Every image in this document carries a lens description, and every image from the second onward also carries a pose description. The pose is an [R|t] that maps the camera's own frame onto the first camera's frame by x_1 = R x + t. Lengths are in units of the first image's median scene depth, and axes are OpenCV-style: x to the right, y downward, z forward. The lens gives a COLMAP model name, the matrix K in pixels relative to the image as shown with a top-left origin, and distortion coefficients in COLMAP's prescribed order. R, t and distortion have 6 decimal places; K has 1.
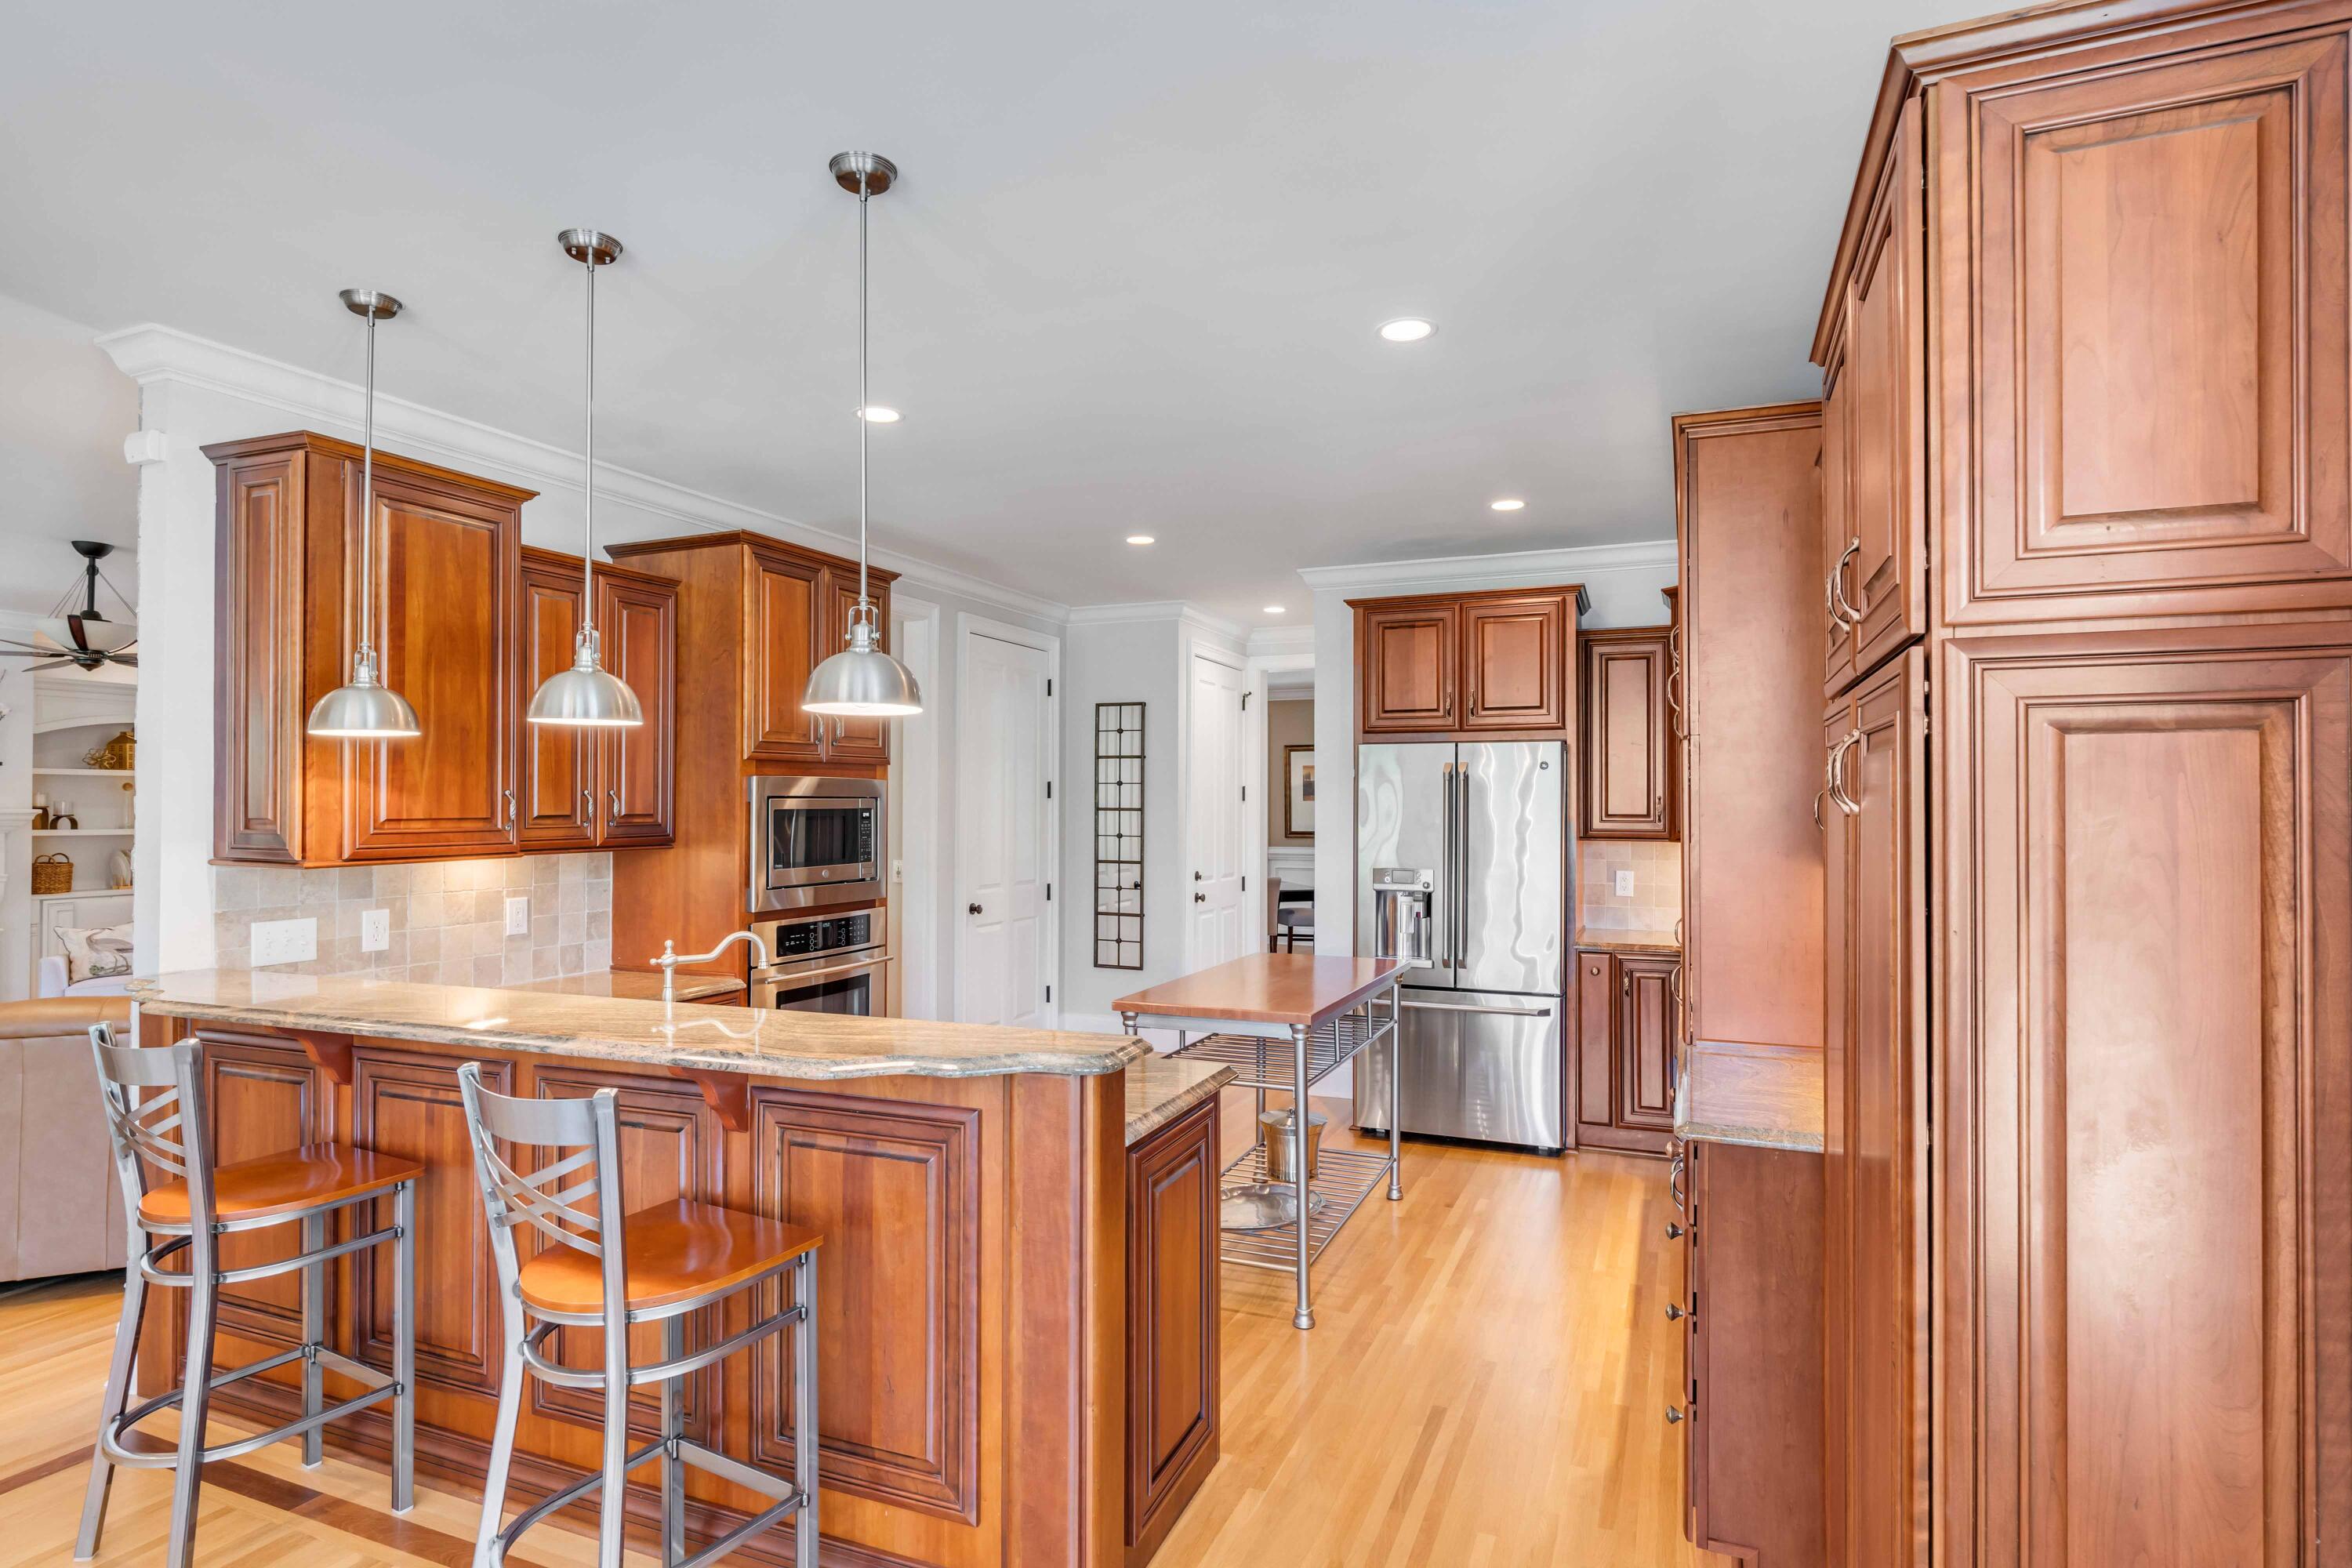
lens RADIAL K [[1115.3, 0, 1176.4], [0, 1115.3, 776.2], [0, 0, 1]] dist [-0.001256, -0.000597]
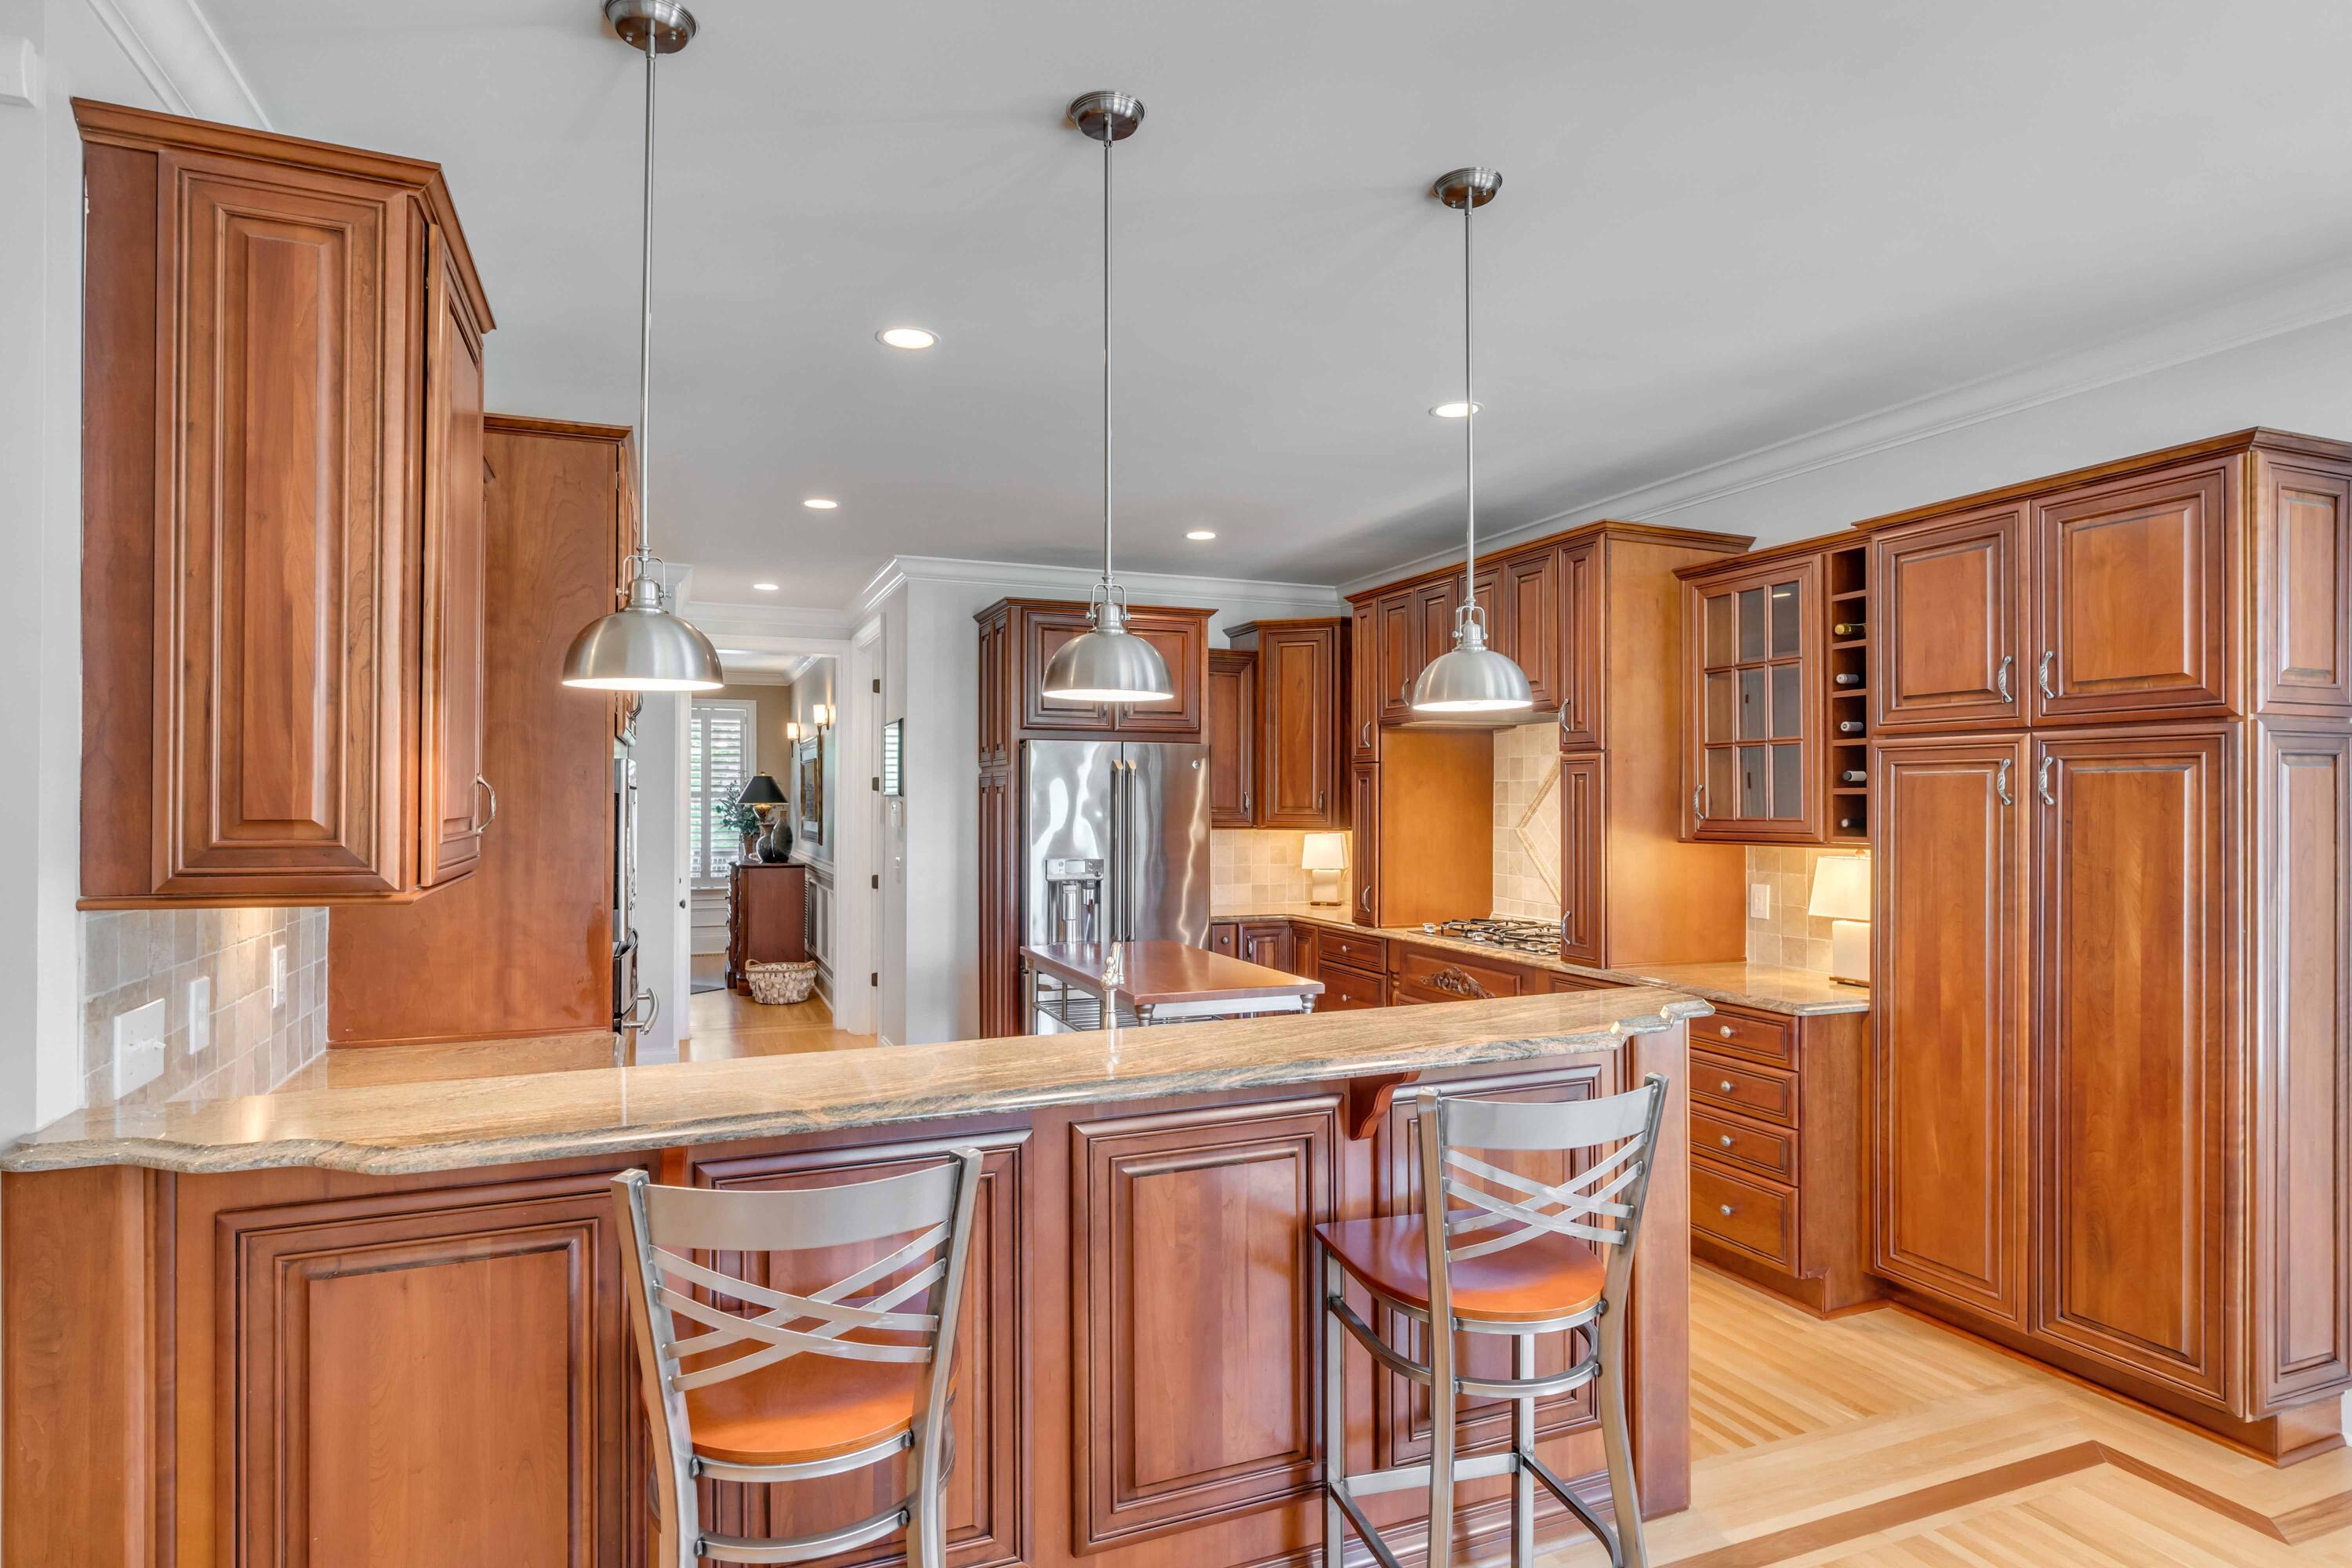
lens RADIAL K [[1110.3, 0, 1191.7], [0, 1110.3, 789.7], [0, 0, 1]] dist [-0.003786, 0.000782]
pose [[0.774921, 0.003204, 0.632049, -0.867702], [-0.013122, 0.999853, 0.011020, 0.008697], [-0.631921, -0.016833, 0.774850, 0.269688]]
